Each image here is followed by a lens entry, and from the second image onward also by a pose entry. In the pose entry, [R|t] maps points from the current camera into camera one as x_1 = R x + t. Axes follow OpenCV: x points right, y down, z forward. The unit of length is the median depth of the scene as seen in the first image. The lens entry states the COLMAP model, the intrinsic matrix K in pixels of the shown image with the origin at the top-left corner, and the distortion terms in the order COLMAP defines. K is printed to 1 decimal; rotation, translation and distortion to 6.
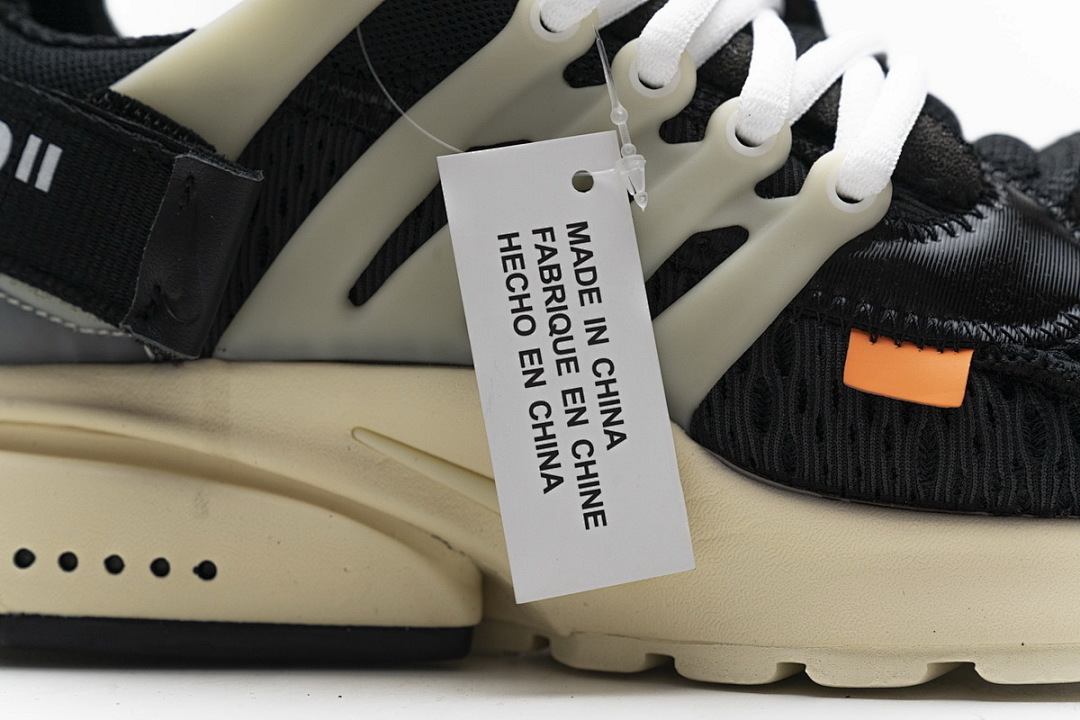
lens RADIAL K [[2208.9, 0, 540.0], [0, 2208.9, 360.0], [0, 0, 1]] dist [-0.005768, -0.165938]
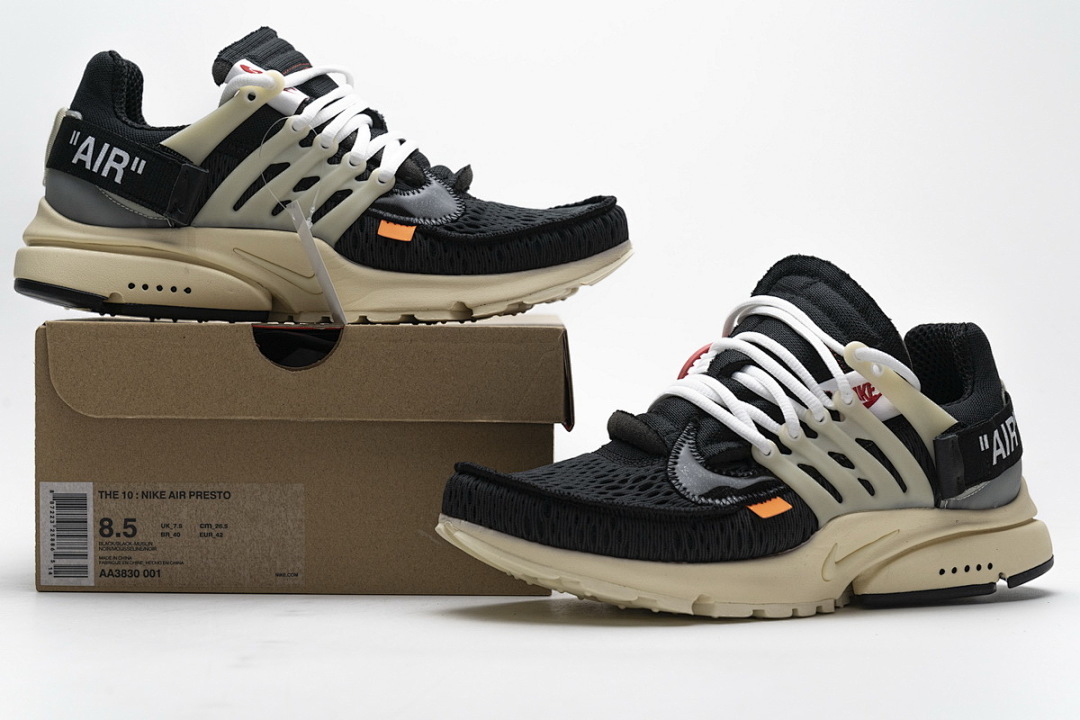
lens RADIAL K [[1870.3, 0, 540.0], [0, 1870.3, 360.0], [0, 0, 1]] dist [-0.136341, -0.009320]
pose [[0.990376, 0.017793, 0.137253, -0.010393], [-0.017148, 0.999836, -0.005874, 0.210553], [-0.137335, 0.003464, 0.990519, -1.852883]]
